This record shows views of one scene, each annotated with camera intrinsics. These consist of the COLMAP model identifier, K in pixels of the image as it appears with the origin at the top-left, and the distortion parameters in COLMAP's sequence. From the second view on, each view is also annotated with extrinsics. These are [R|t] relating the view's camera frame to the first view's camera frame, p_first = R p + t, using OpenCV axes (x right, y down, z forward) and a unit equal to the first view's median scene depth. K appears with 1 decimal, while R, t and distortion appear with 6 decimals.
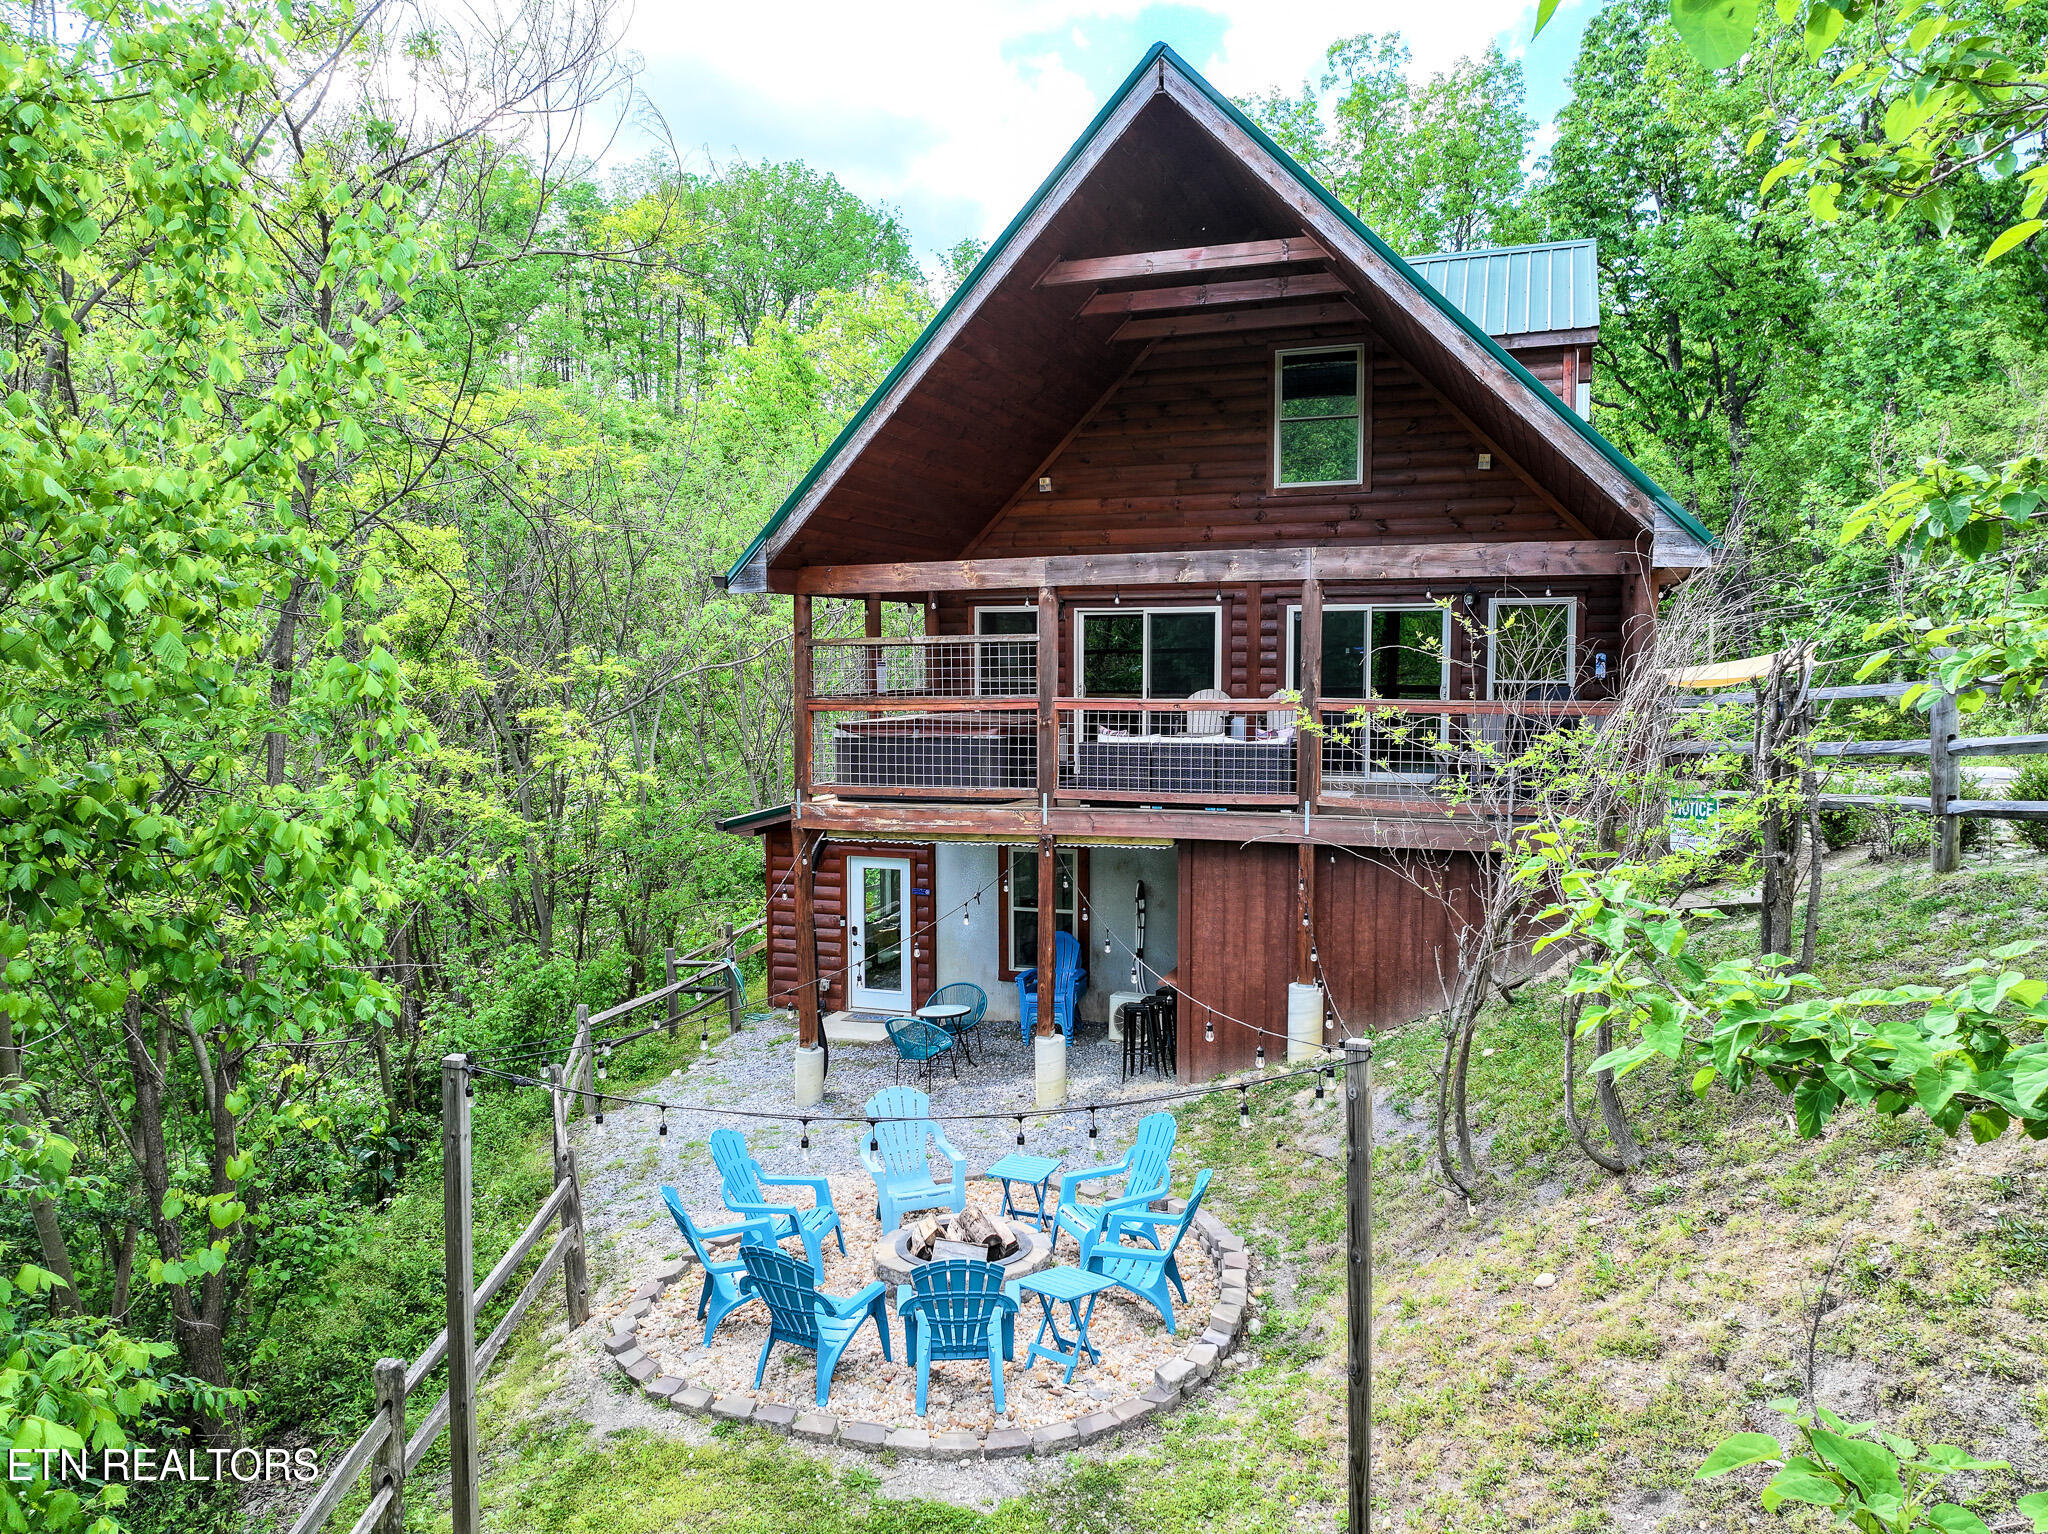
lens RADIAL K [[1430.6, 0, 1028.6], [0, 1430.6, 759.5], [0, 0, 1]] dist [0.005153, 0.006996]
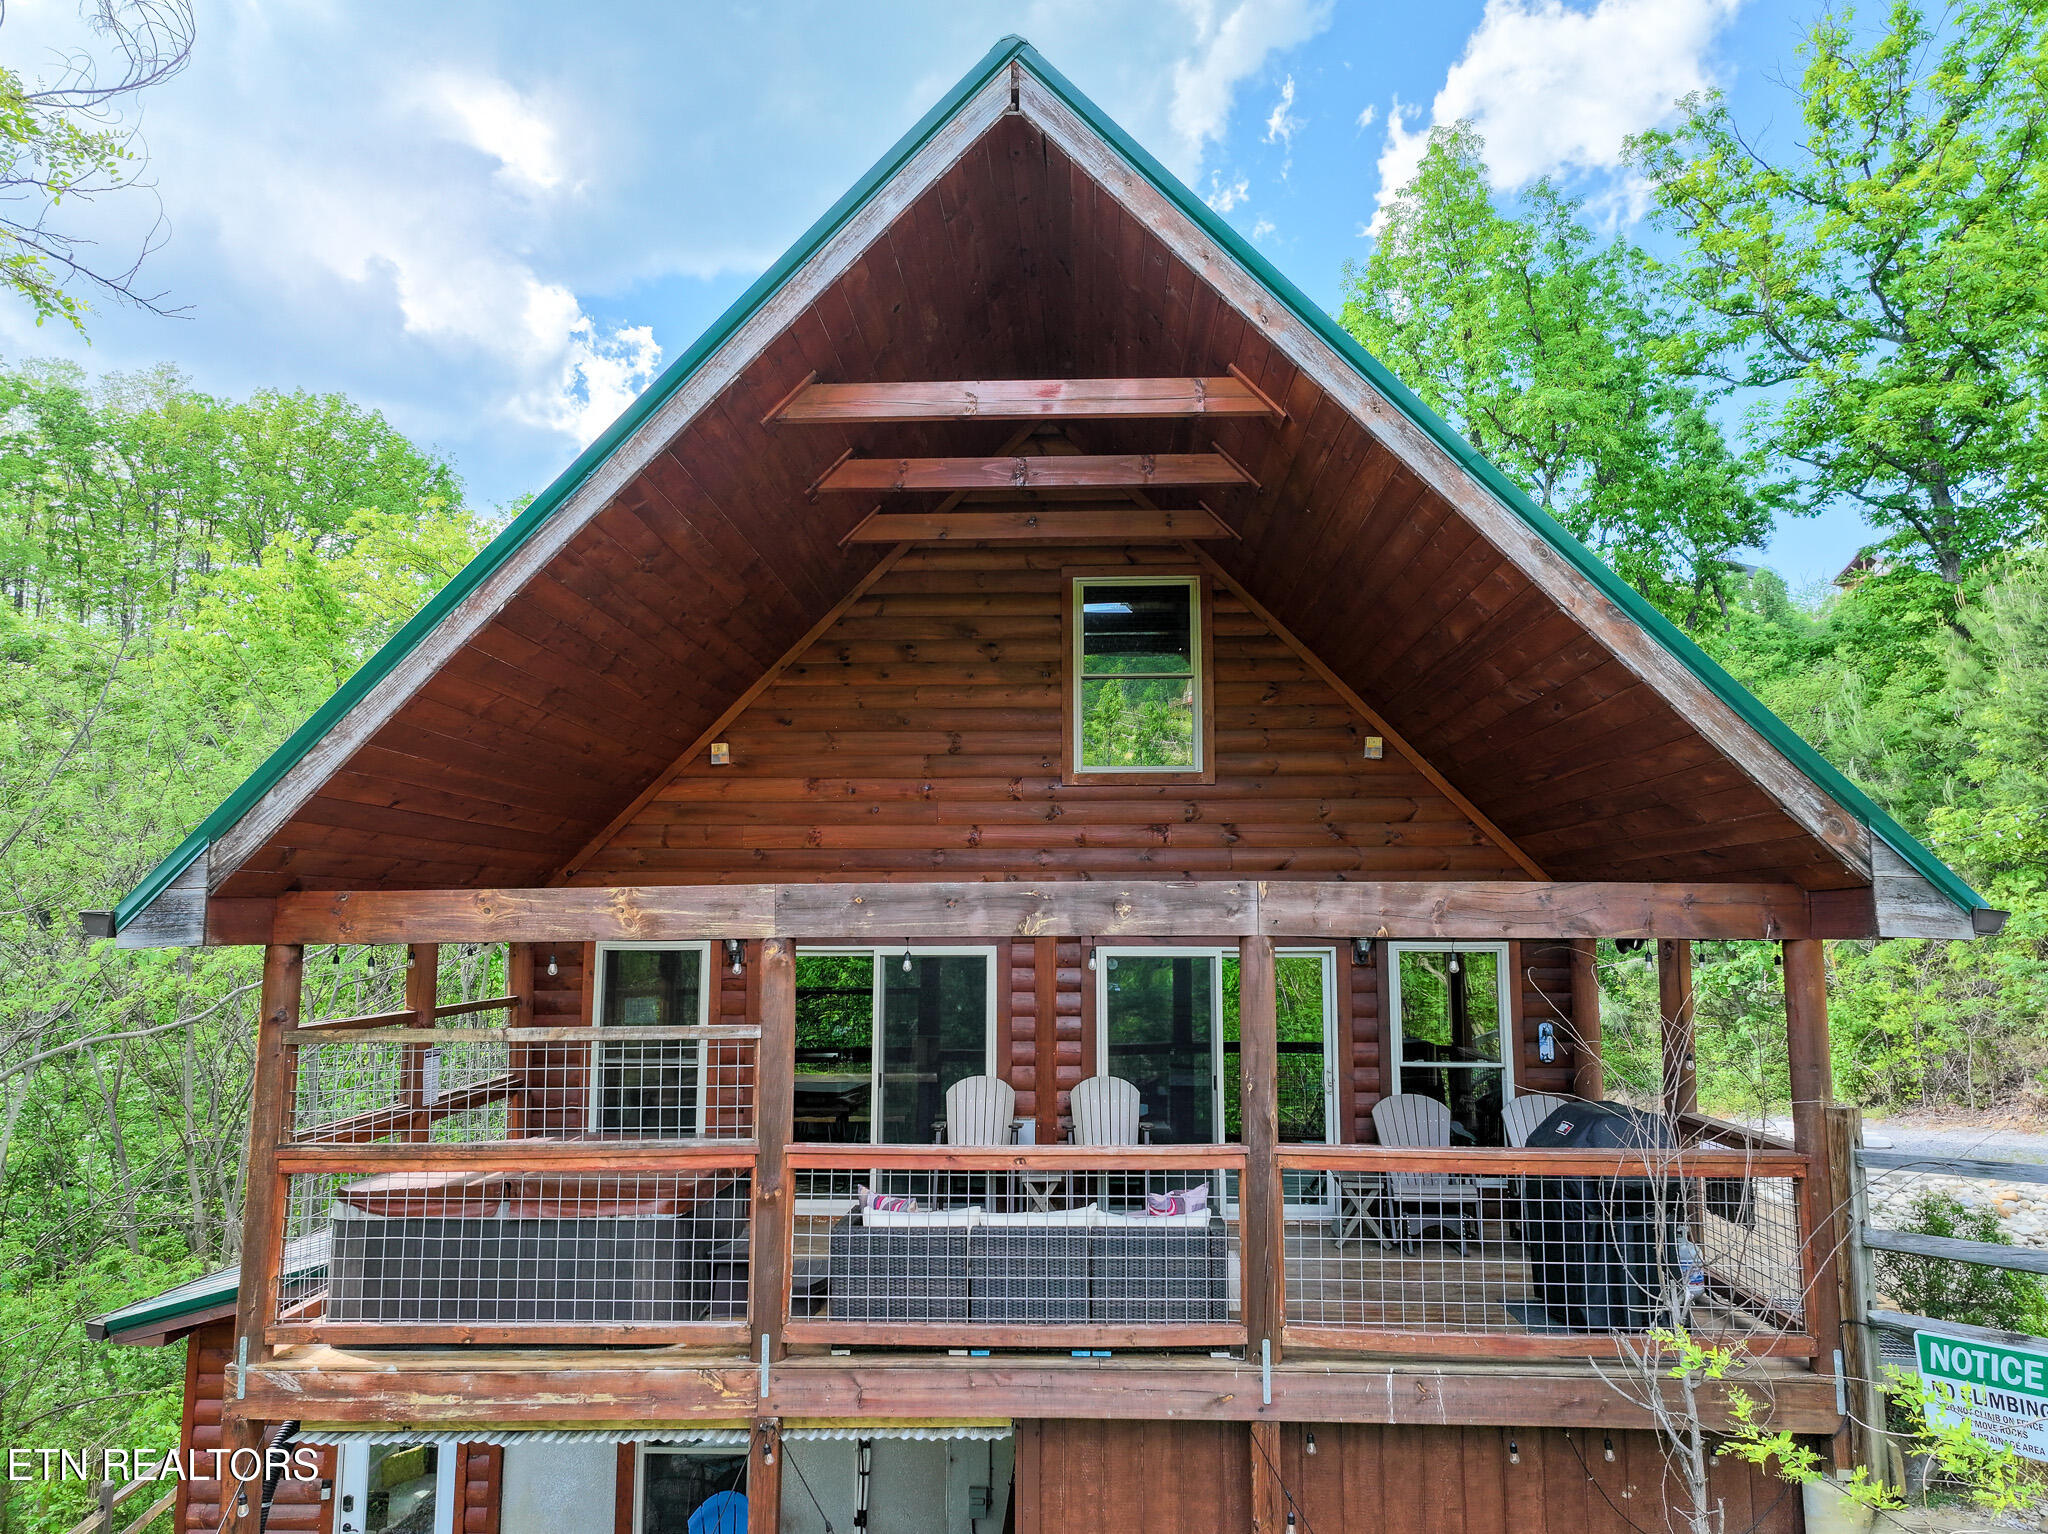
lens RADIAL K [[1430.6, 0, 1028.6], [0, 1430.6, 759.5], [0, 0, 1]] dist [0.005153, 0.006996]
pose [[0.953010, 0.038114, 0.300531, -0.059770], [0.018907, 0.982636, -0.184576, -0.080853], [-0.302347, 0.181585, 0.935742, 0.421914]]
